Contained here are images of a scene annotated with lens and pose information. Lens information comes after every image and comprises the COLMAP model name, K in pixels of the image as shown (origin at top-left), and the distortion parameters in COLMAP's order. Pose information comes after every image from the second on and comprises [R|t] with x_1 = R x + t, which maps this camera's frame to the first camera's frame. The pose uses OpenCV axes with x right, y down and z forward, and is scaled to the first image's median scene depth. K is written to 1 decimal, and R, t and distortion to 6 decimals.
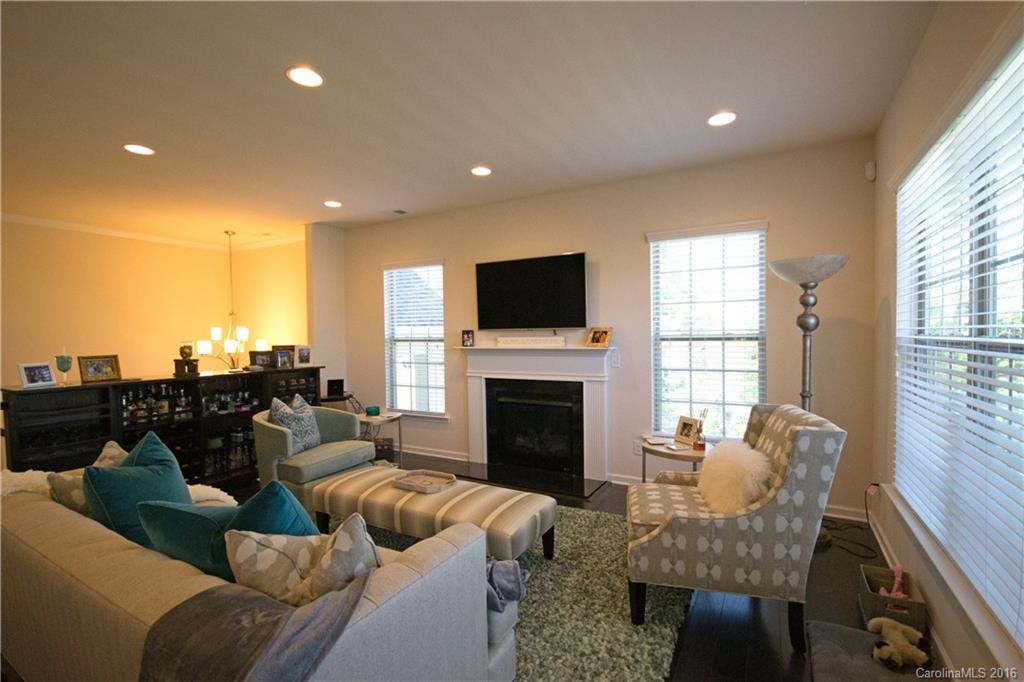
lens RADIAL K [[470.5, 0, 497.1], [0, 470.5, 340.1], [0, 0, 1]] dist [-0.000887, -0.002927]
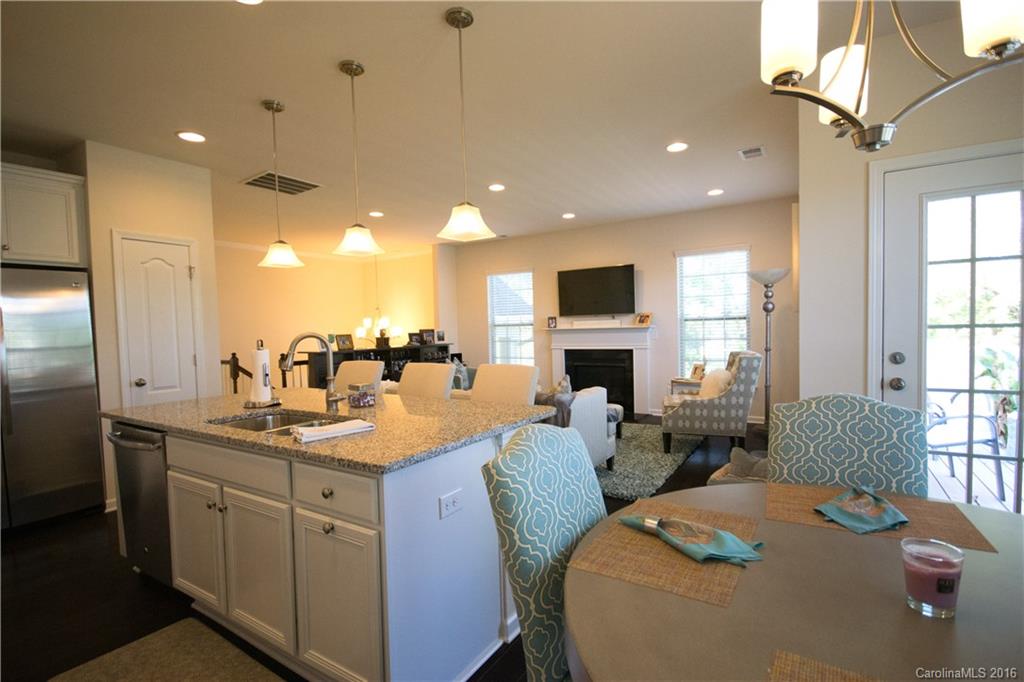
lens RADIAL K [[470.5, 0, 510.3], [0, 470.5, 341.7], [0, 0, 1]] dist [-0.000887, -0.002927]
pose [[0.998787, -0.013513, -0.047353, -0.144363], [0.014515, 0.999677, 0.020874, 0.027526], [0.047055, -0.021536, 0.998660, -0.547645]]
